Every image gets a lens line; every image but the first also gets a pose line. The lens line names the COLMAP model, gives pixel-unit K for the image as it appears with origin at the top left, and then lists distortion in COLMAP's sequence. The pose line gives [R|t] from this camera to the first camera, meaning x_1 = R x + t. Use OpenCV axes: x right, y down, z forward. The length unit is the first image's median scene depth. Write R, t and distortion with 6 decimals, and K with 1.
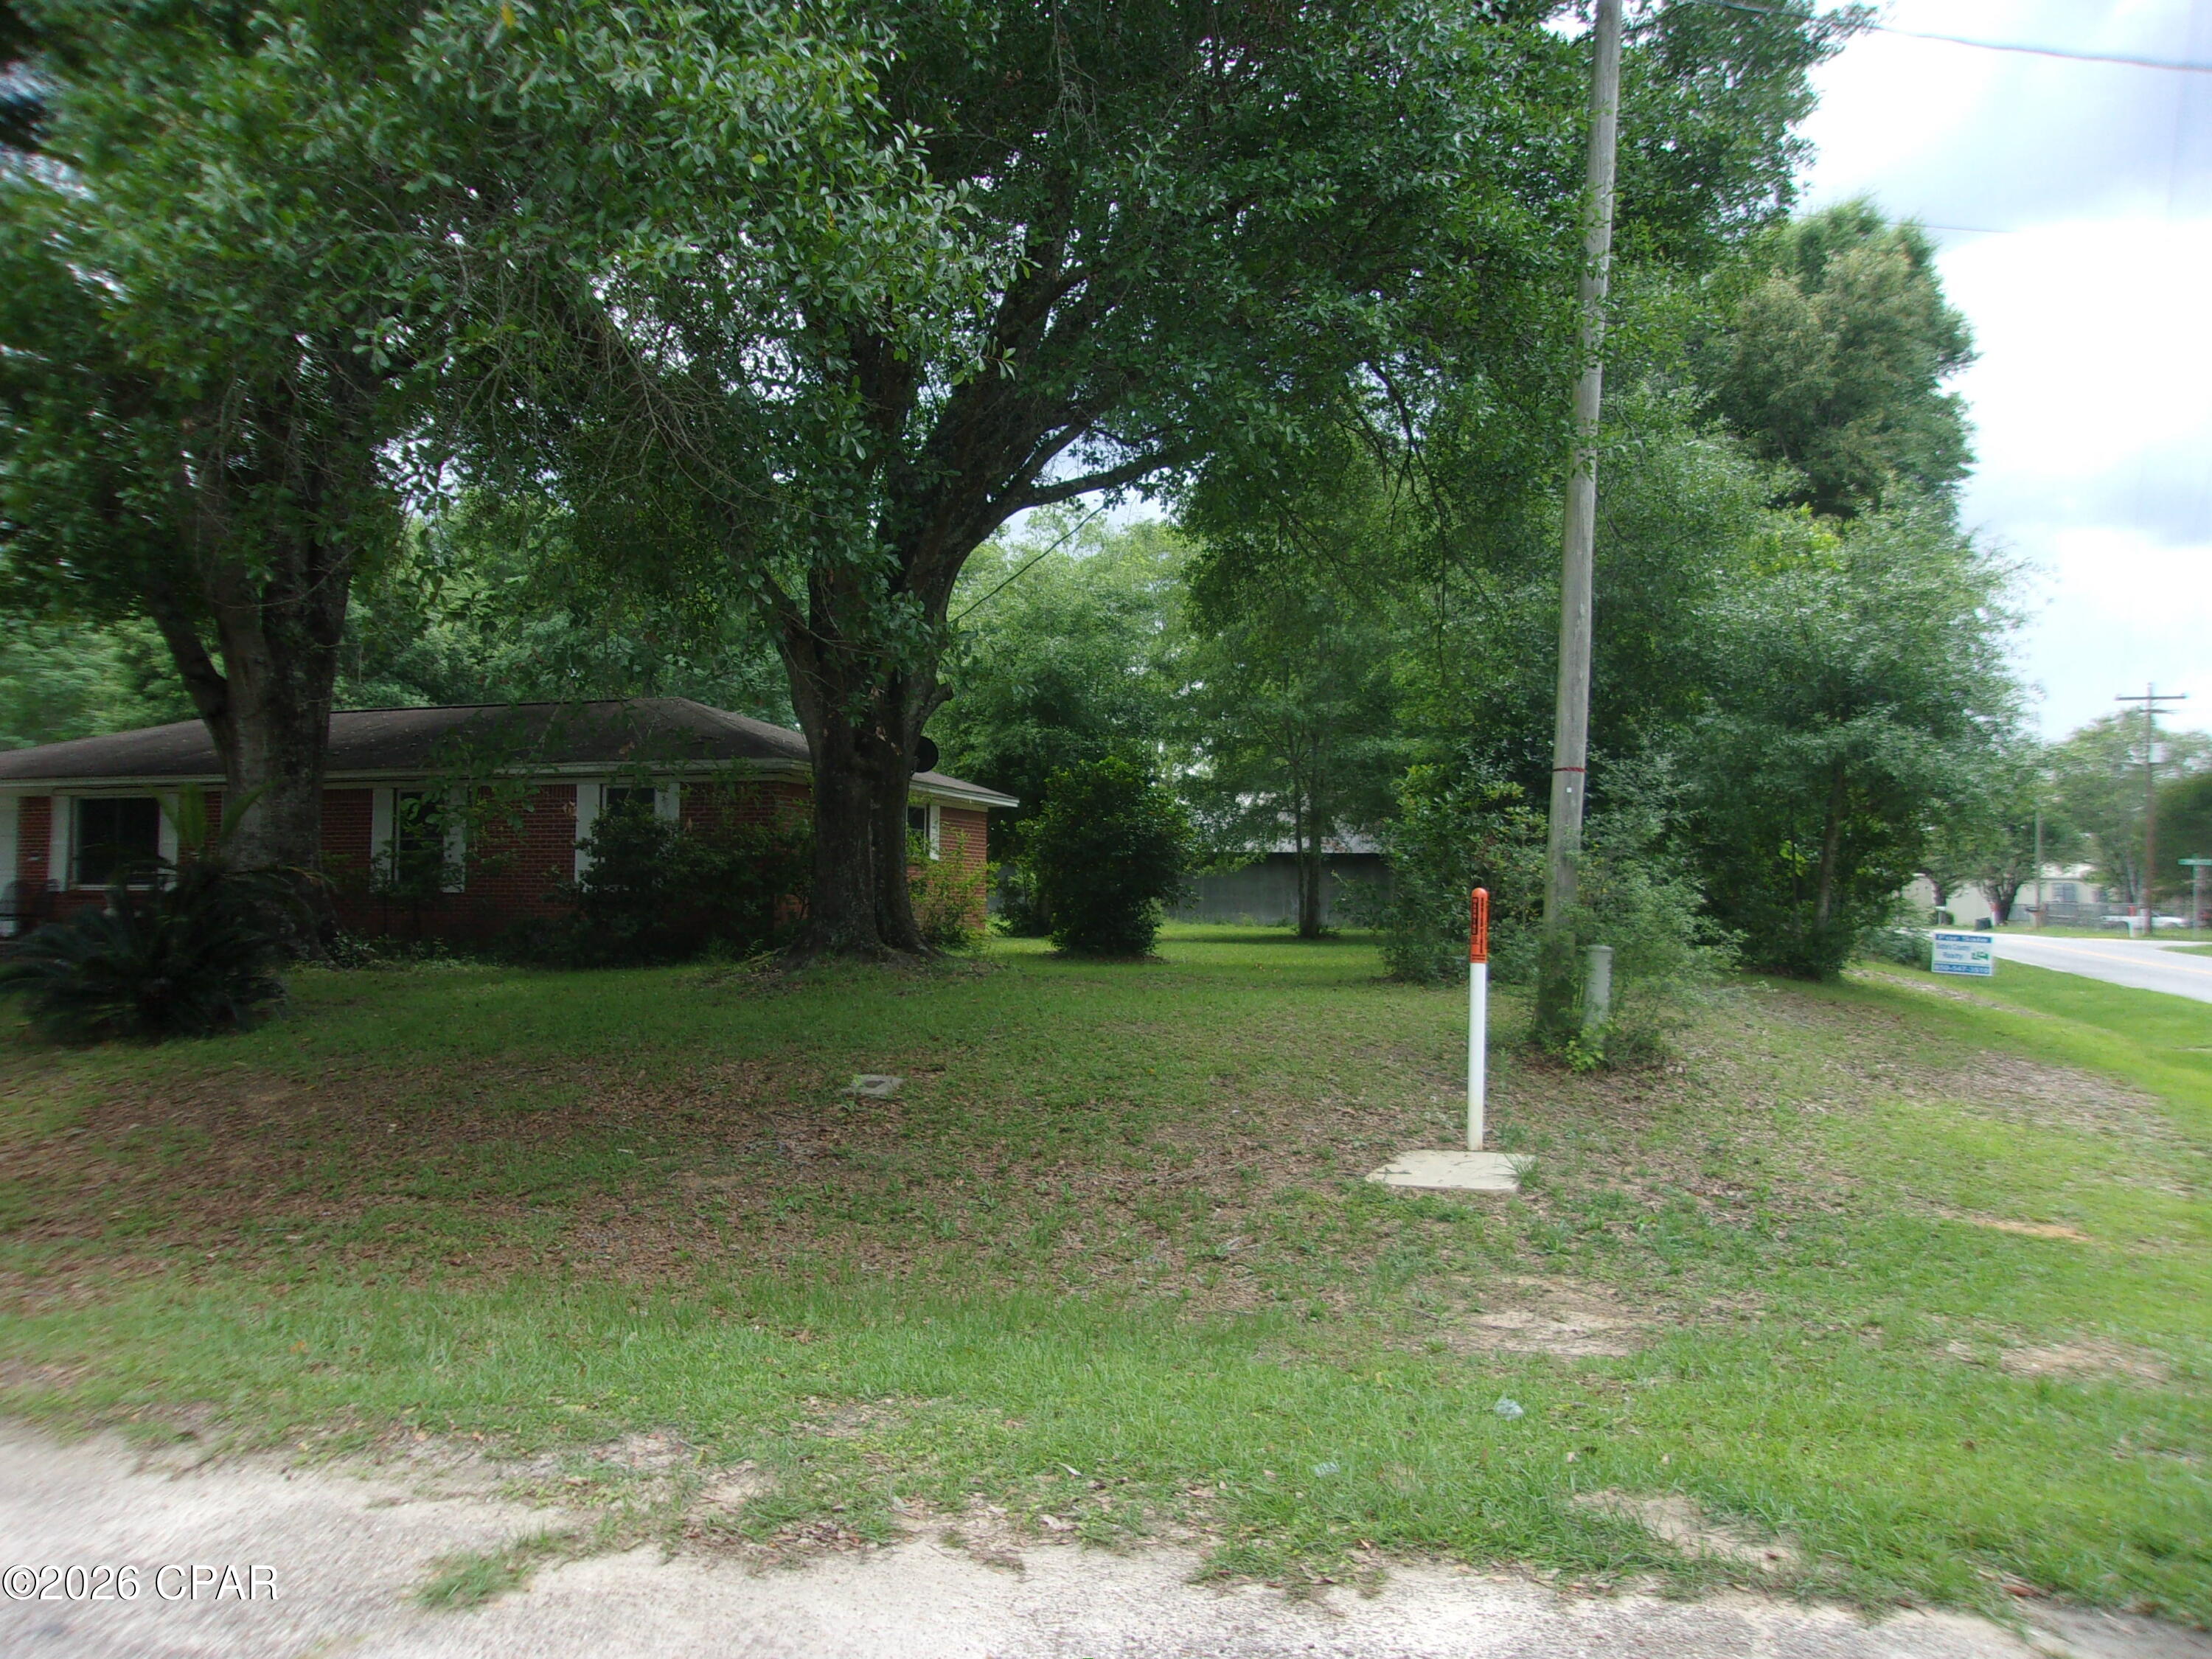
lens RADIAL K [[1714.7, 0, 1086.8], [0, 1714.7, 831.9], [0, 0, 1]] dist [-0.009435, 0.011906]
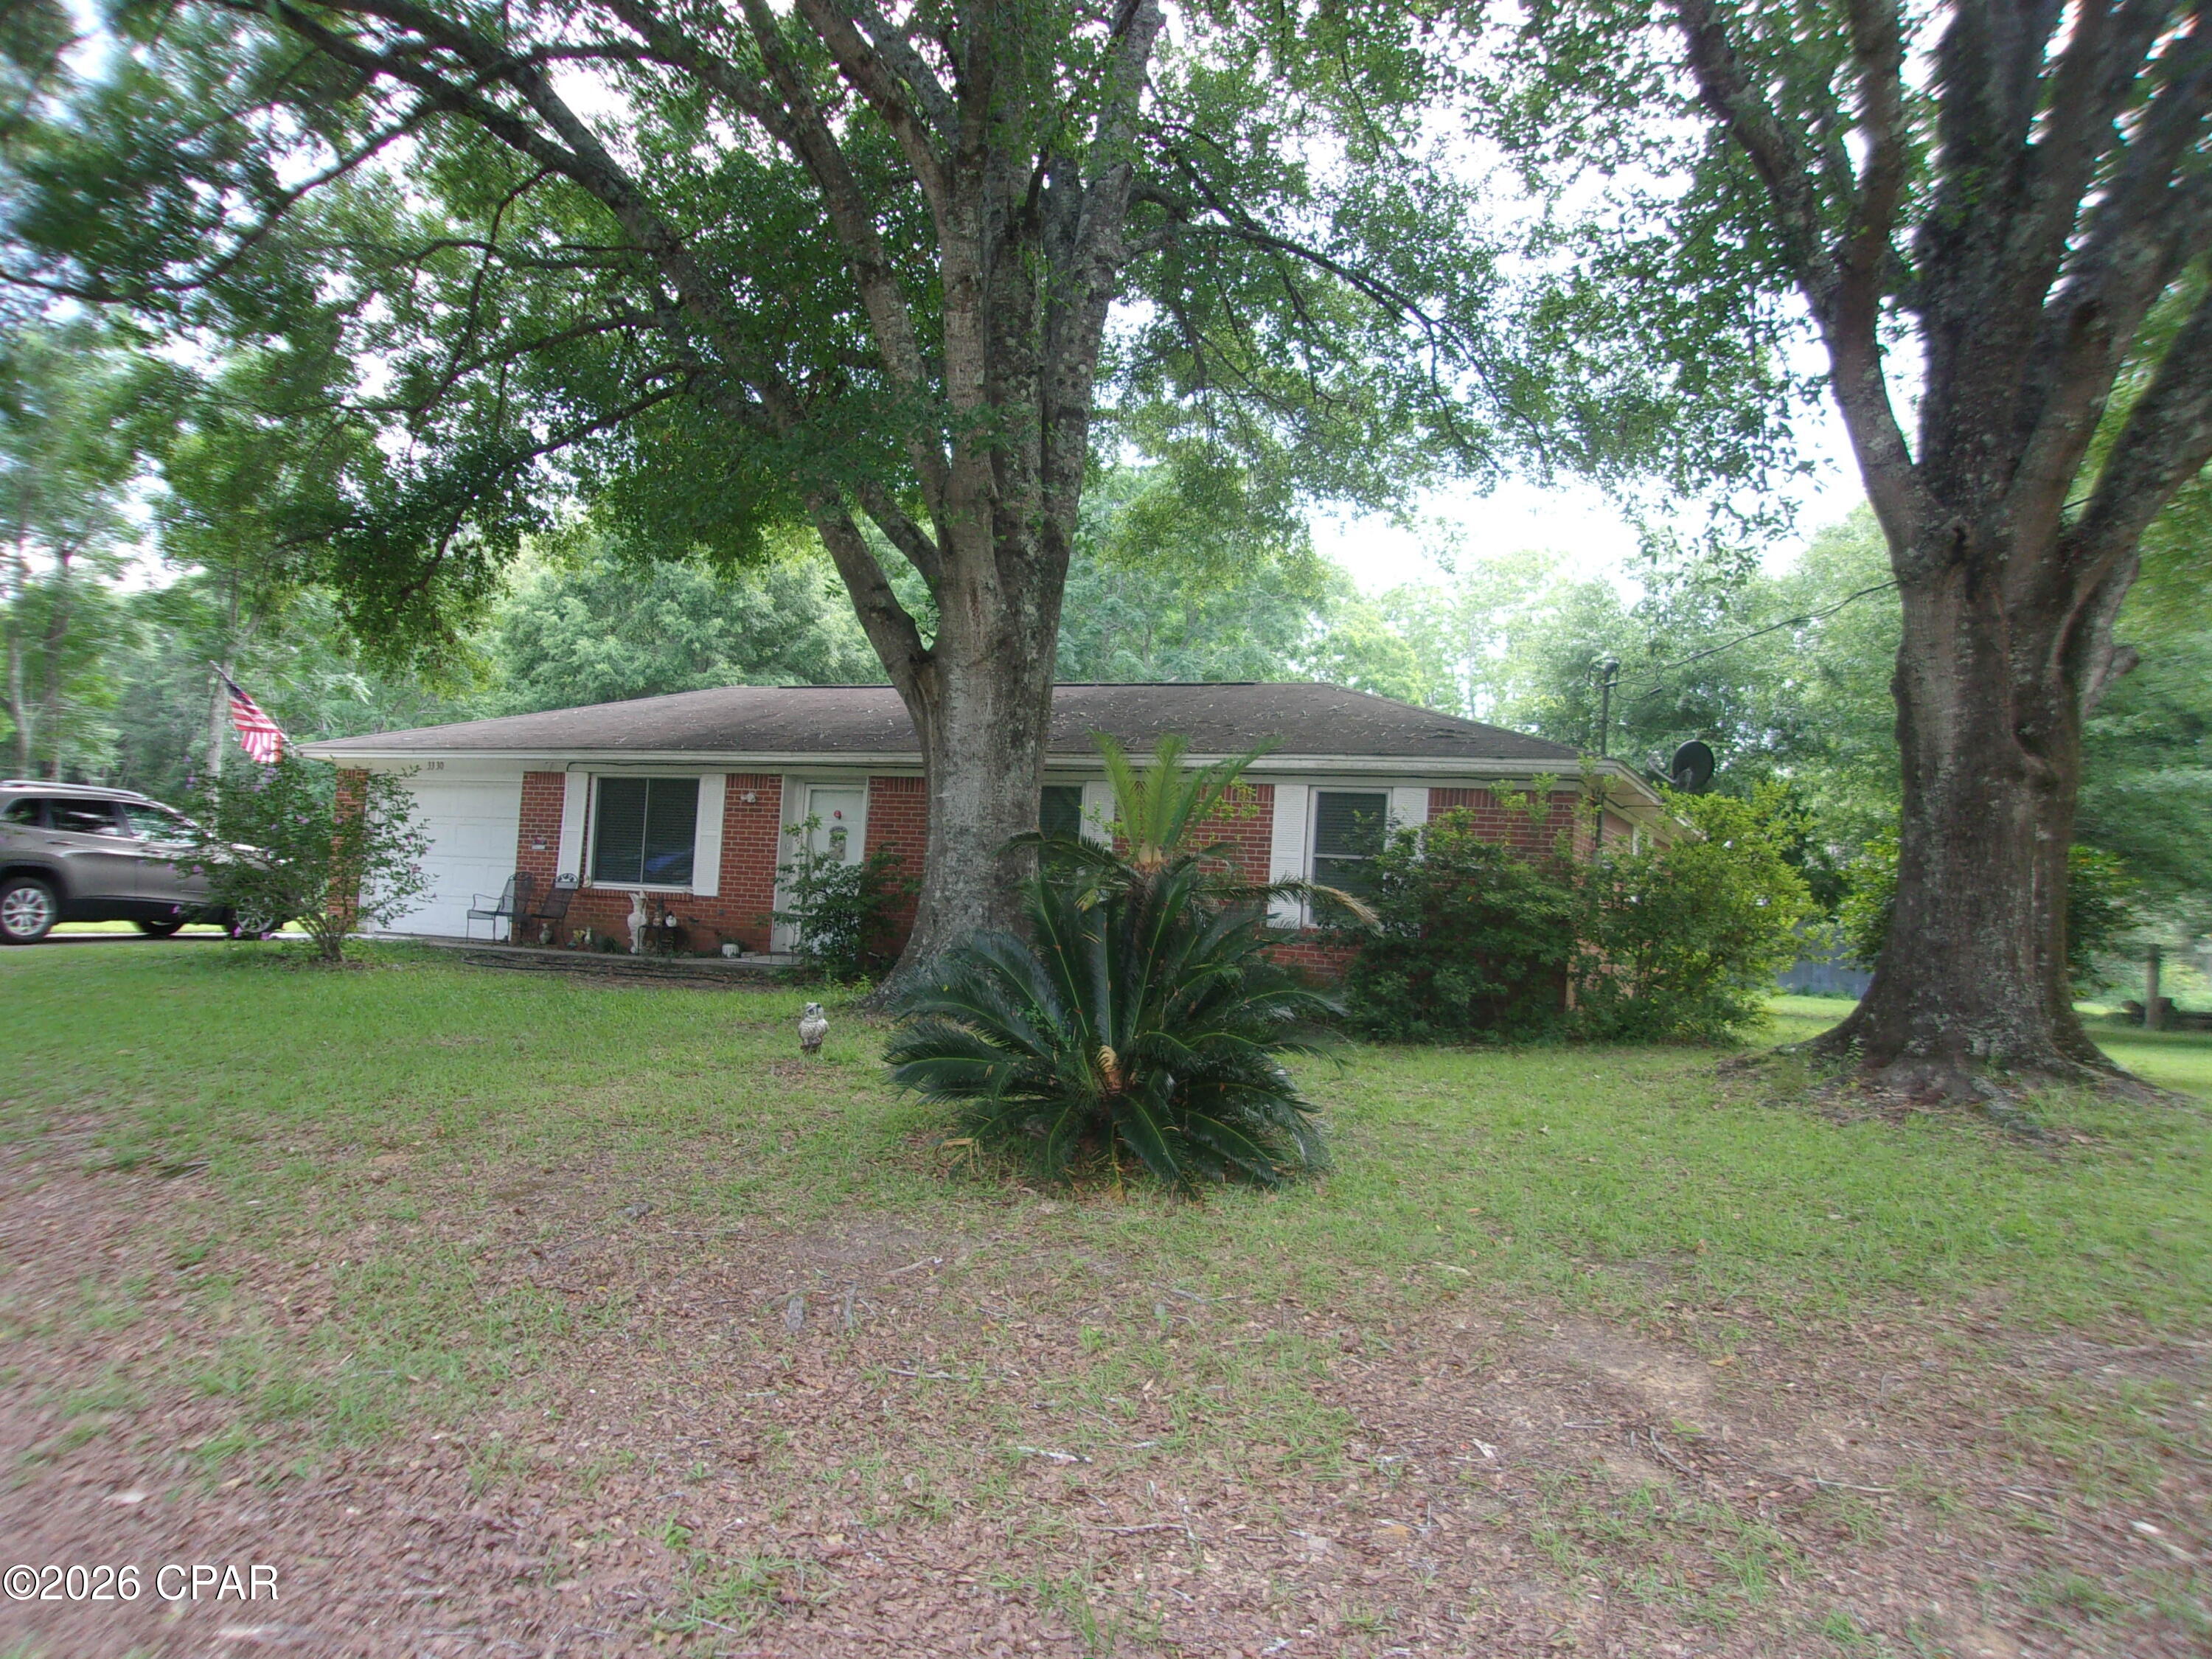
lens RADIAL K [[1733.9, 0, 1080.5], [0, 1733.9, 847.9], [0, 0, 1]] dist [-0.066509, 0.138369]
pose [[0.989930, 0.054640, -0.130591, -0.251249], [-0.056380, 0.998363, -0.009668, 0.009883], [0.129849, 0.016933, 0.991389, 0.212650]]
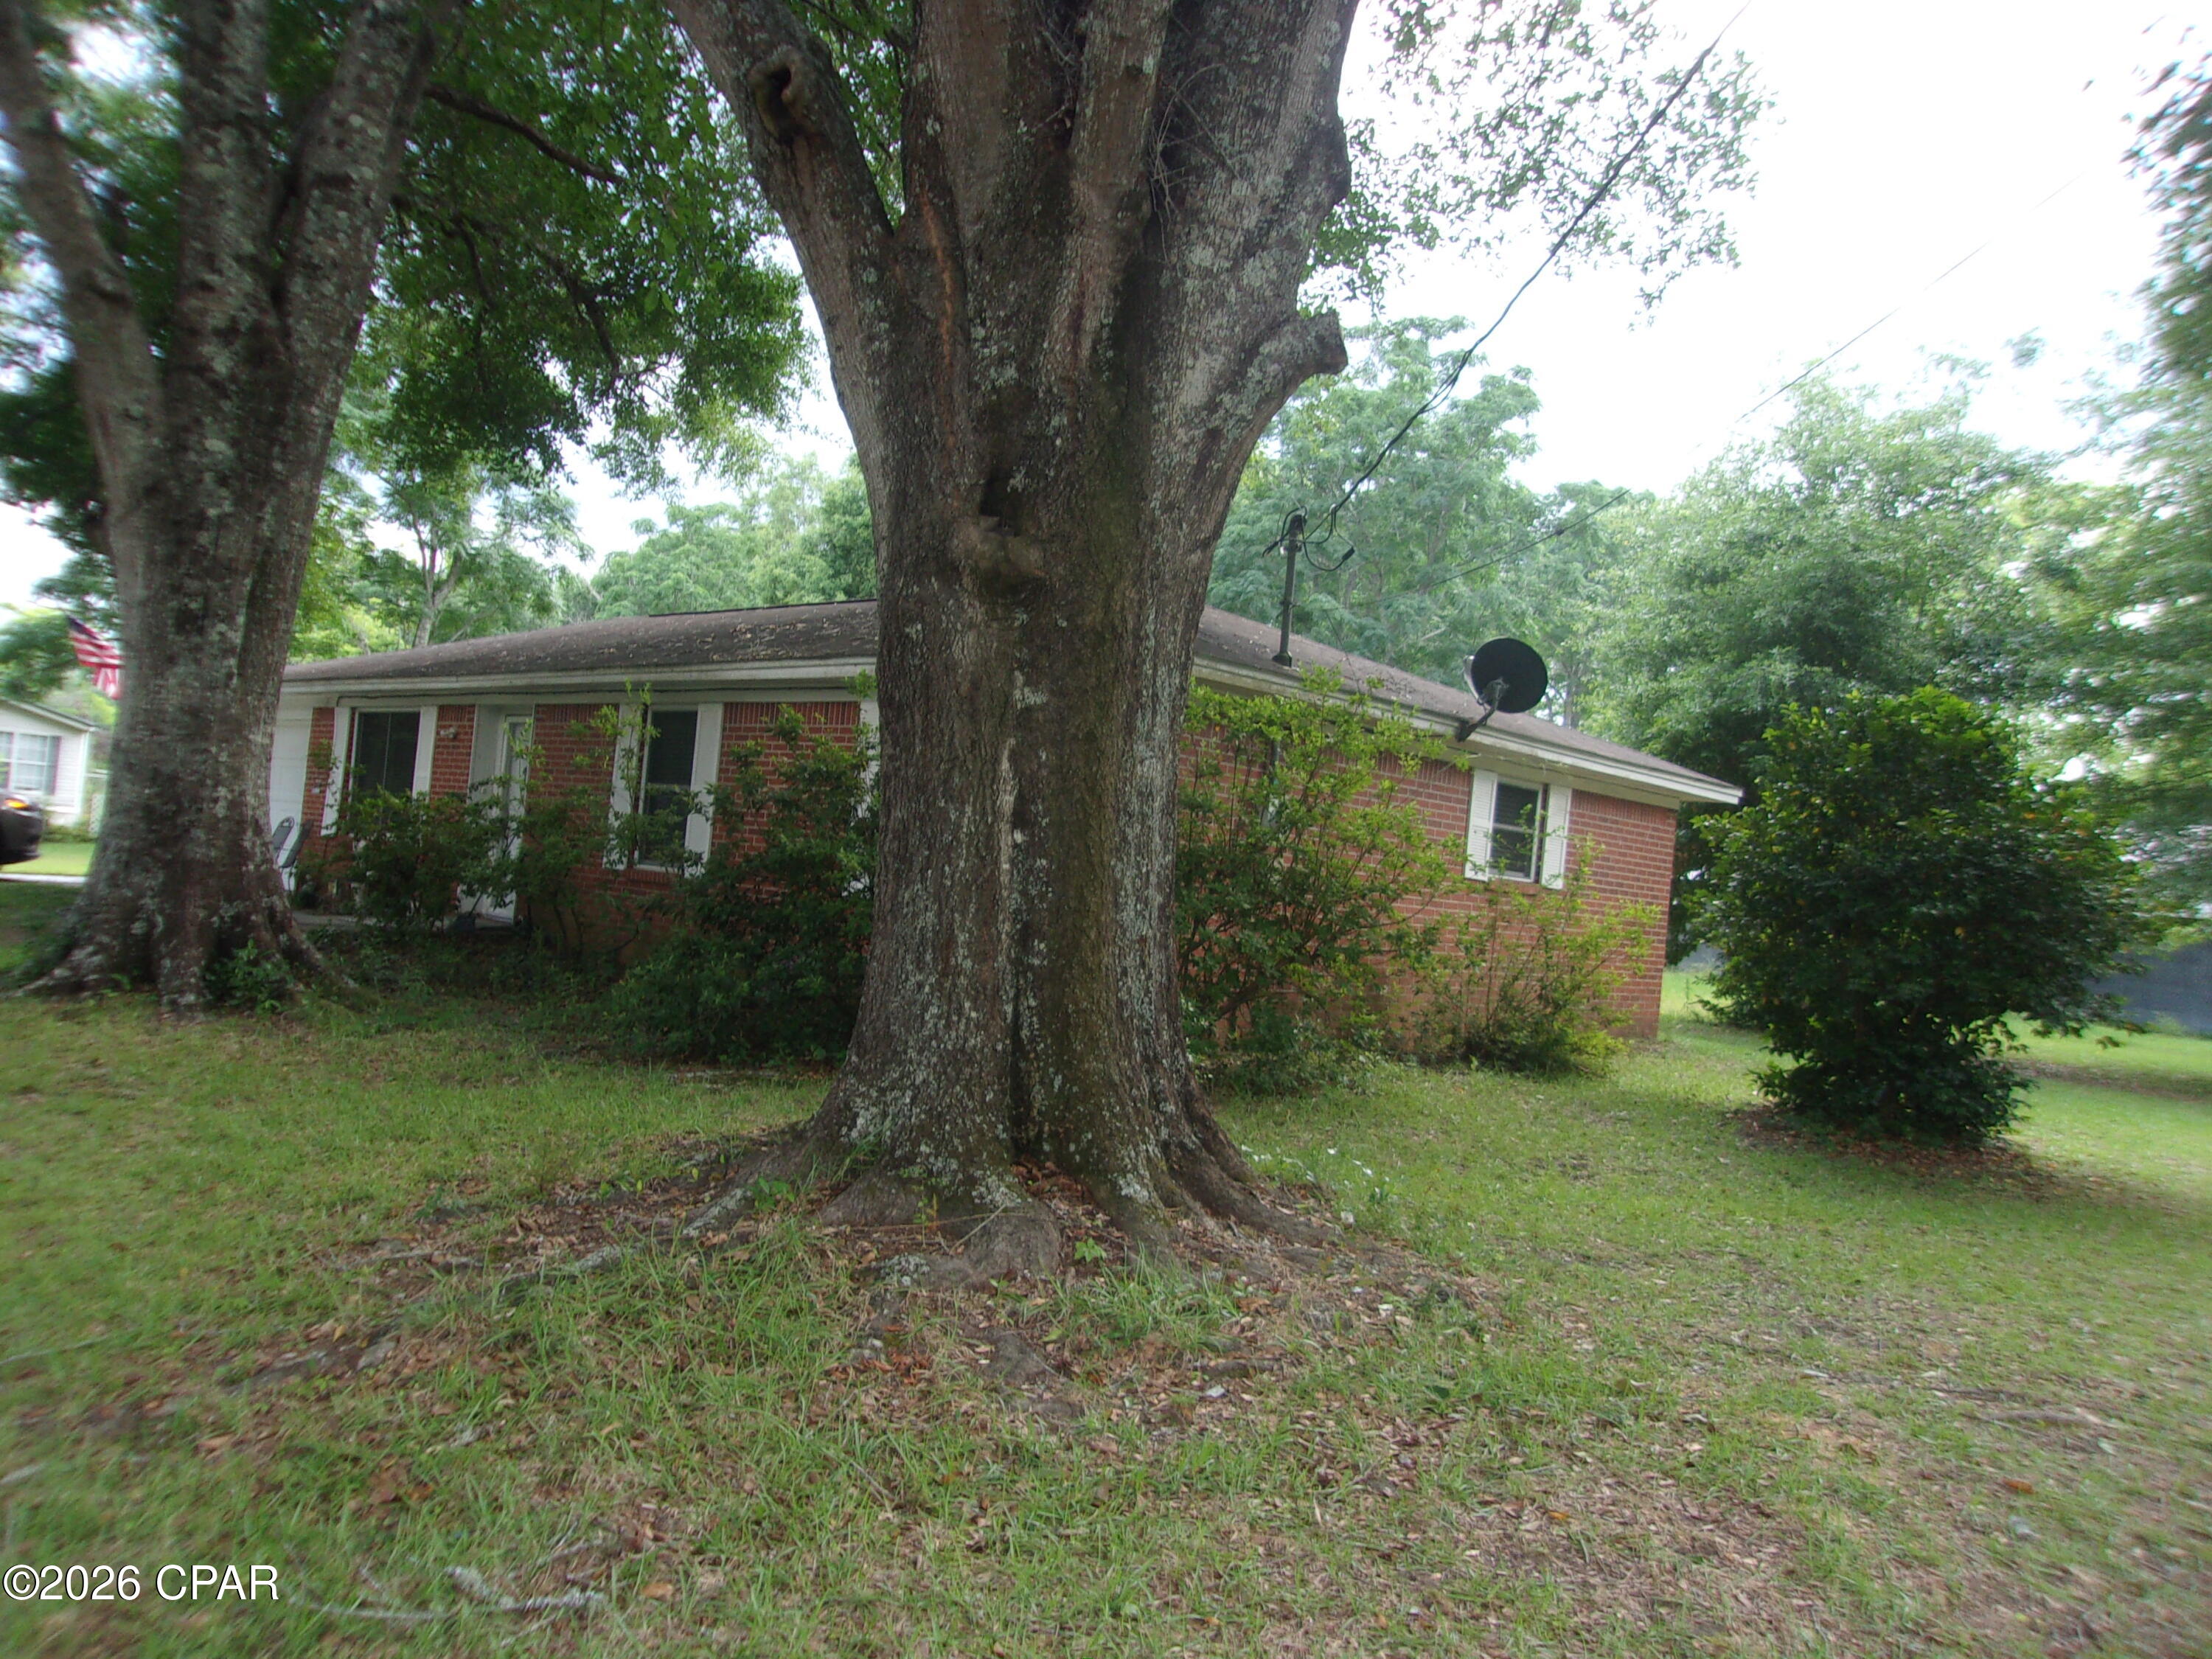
lens RADIAL K [[1714.7, 0, 1086.8], [0, 1714.7, 831.9], [0, 0, 1]] dist [-0.009435, 0.011906]
pose [[0.893418, 0.067468, -0.444130, 0.020162], [-0.069057, 0.997533, 0.012620, 0.002550], [0.443886, 0.019395, 0.895873, 0.478370]]
